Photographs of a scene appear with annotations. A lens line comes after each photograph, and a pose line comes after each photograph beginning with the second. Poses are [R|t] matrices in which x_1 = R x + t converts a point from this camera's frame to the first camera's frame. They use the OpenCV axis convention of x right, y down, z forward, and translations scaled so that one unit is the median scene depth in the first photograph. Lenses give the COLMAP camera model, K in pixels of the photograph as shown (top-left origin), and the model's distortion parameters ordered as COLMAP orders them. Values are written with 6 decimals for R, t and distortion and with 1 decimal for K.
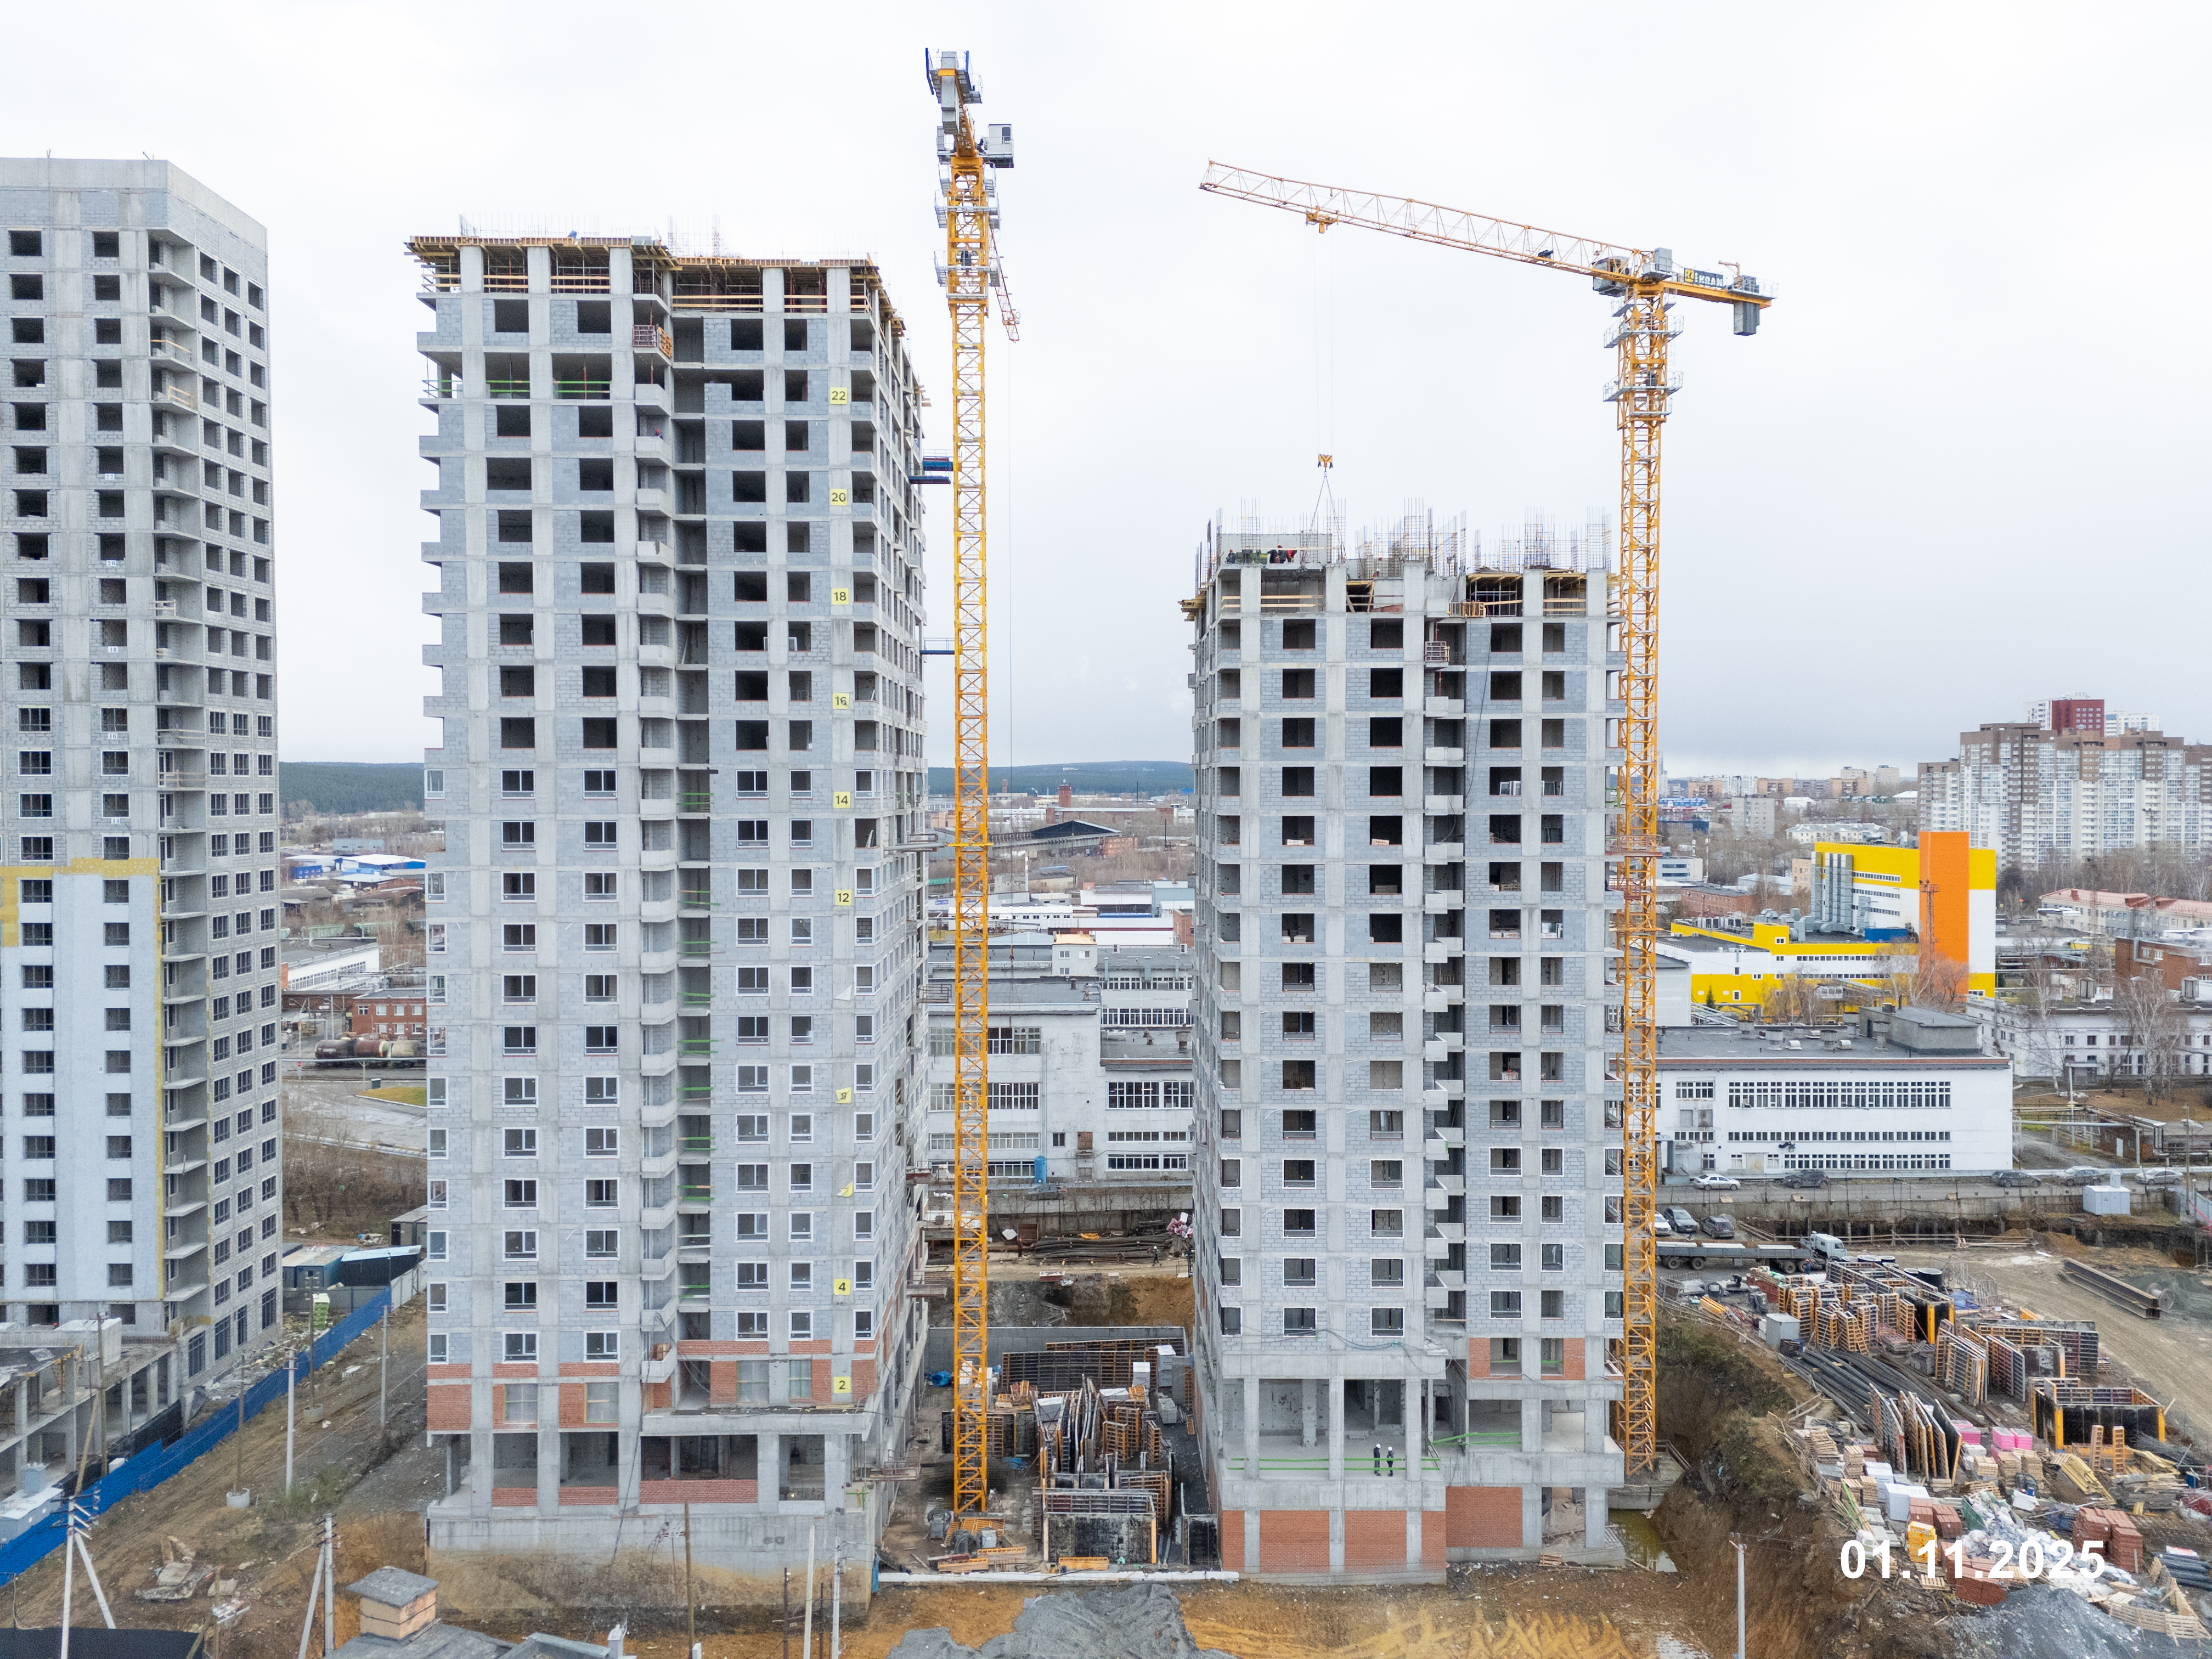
lens RADIAL K [[1527.0, 0, 1076.9], [0, 1527.0, 840.2], [0, 0, 1]] dist [0.047552, -0.038779]
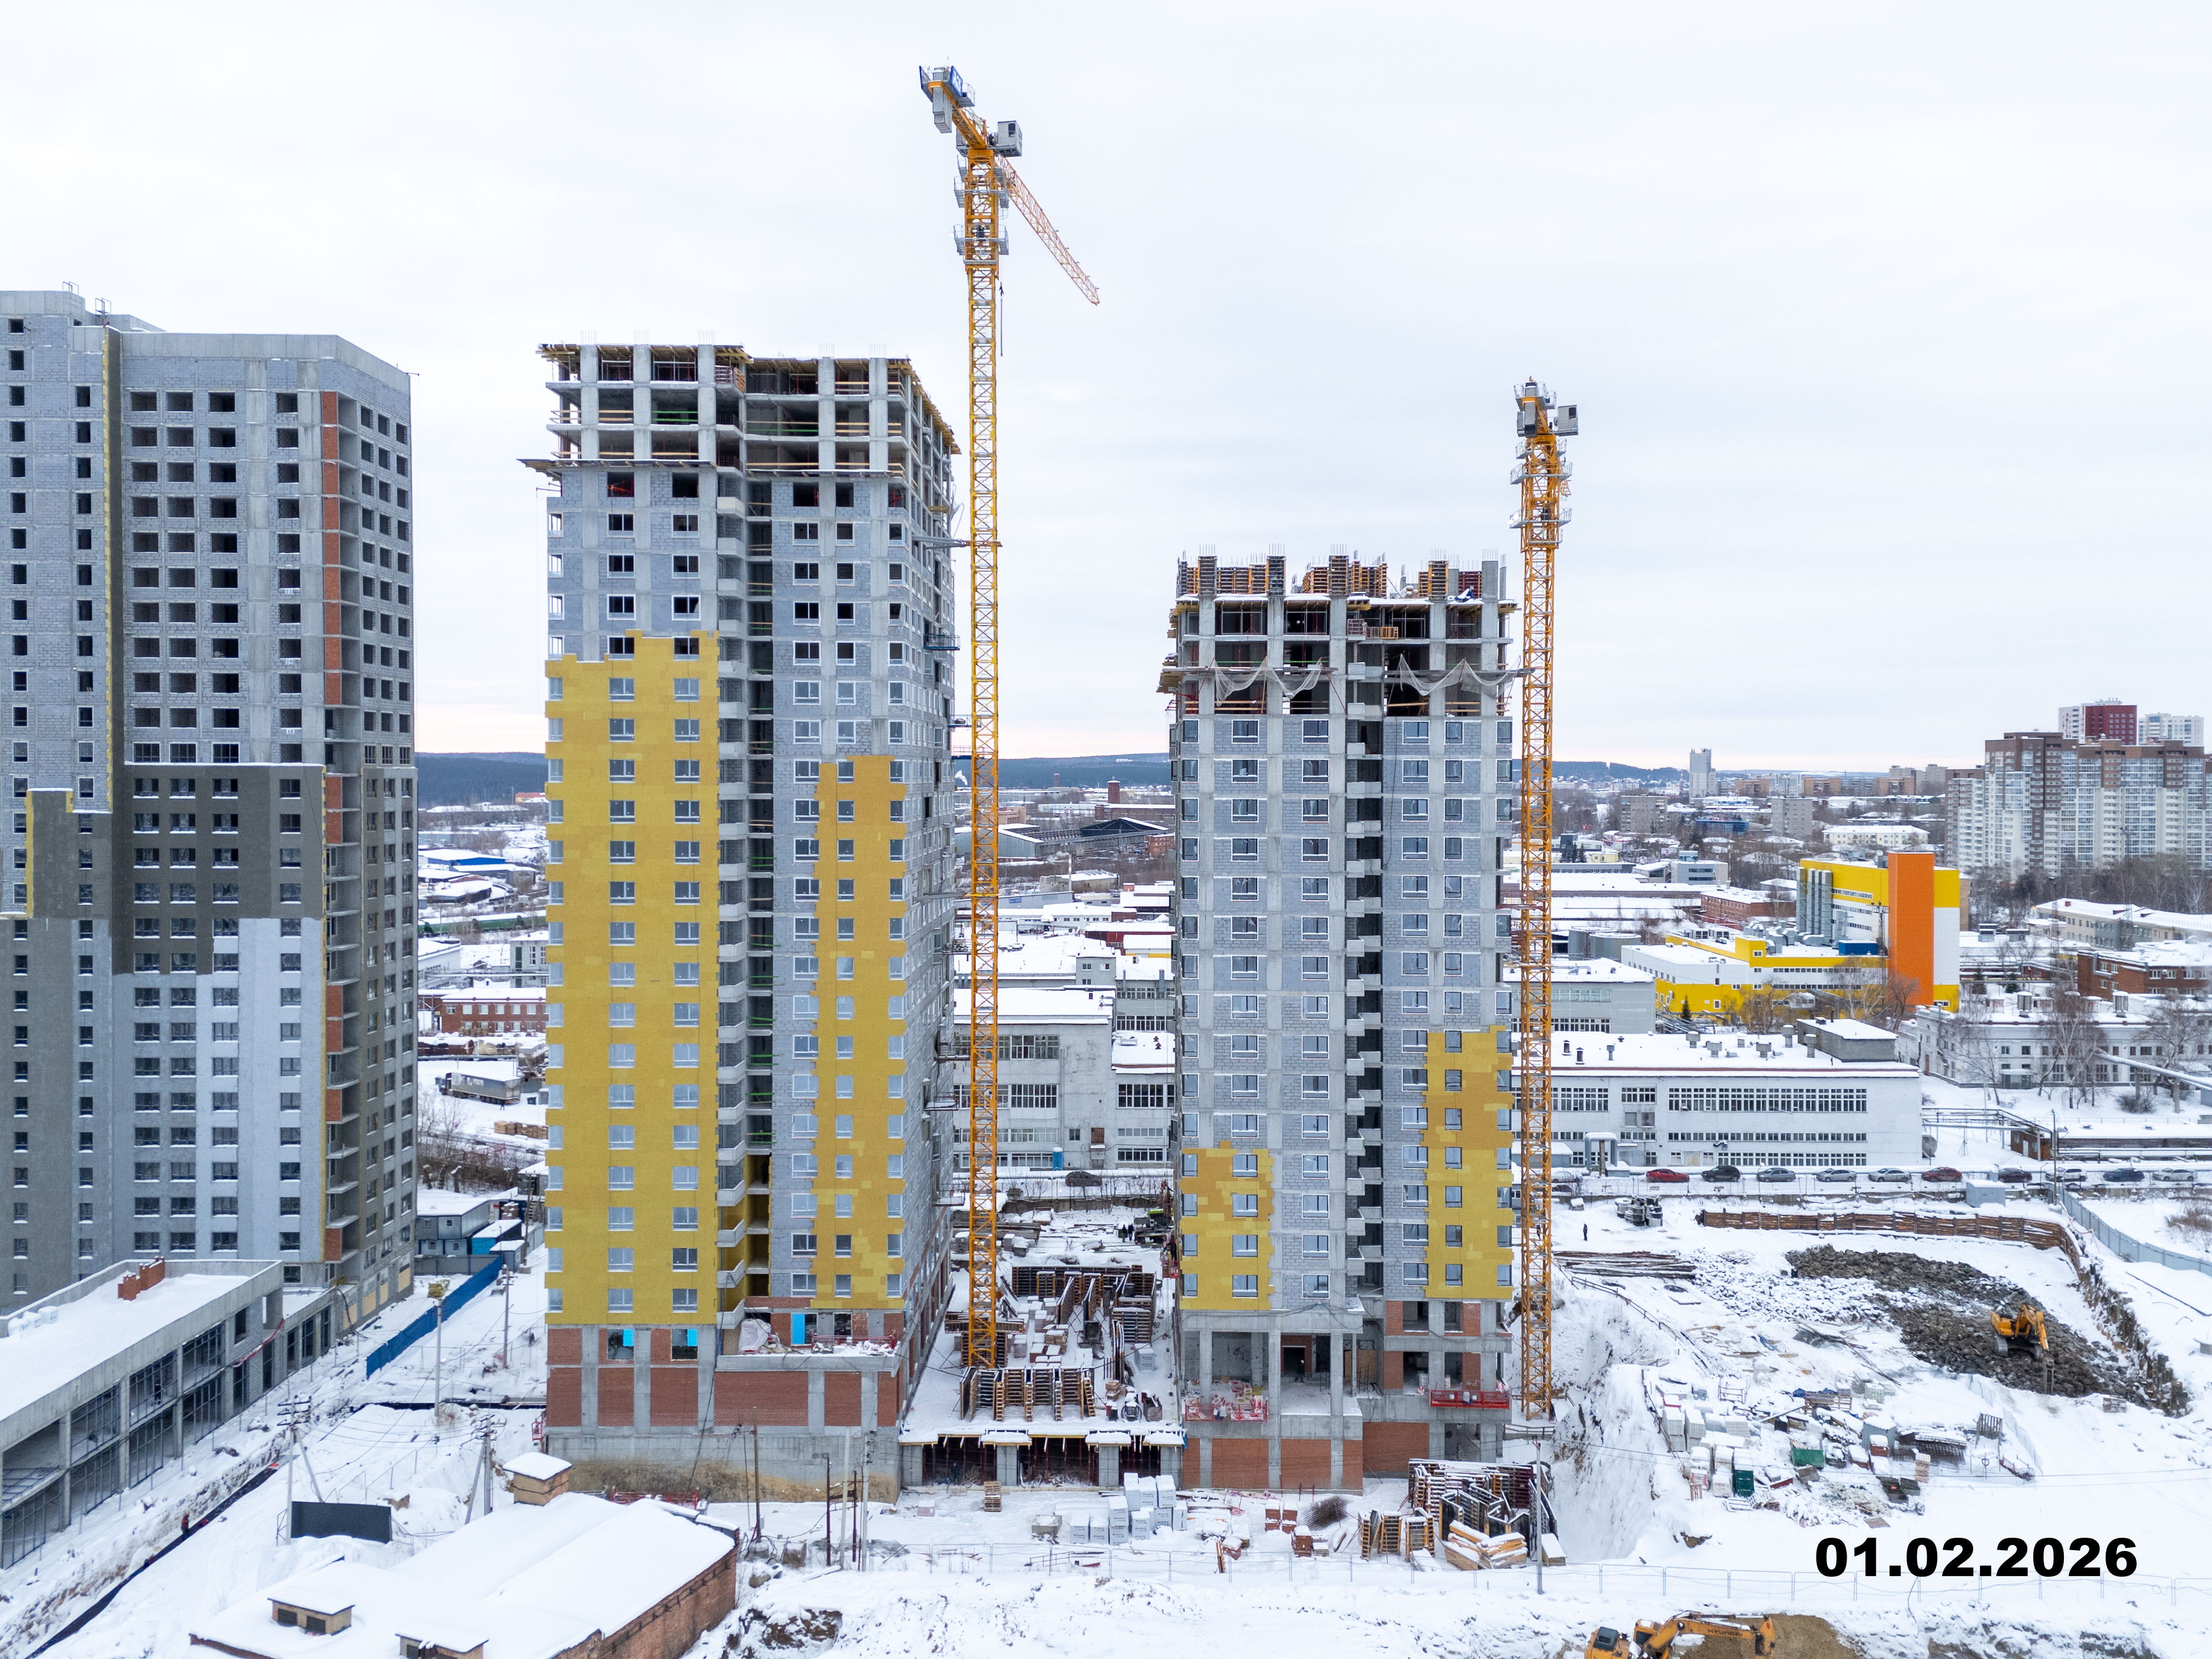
lens RADIAL K [[1547.7, 0, 1107.5], [0, 1547.7, 812.6], [0, 0, 1]] dist [0.055905, -0.053173]
pose [[0.999823, 0.003721, -0.018441, 0.054279], [-0.003890, 0.999951, -0.009112, -0.054493], [0.018406, 0.009183, 0.999788, -0.253212]]
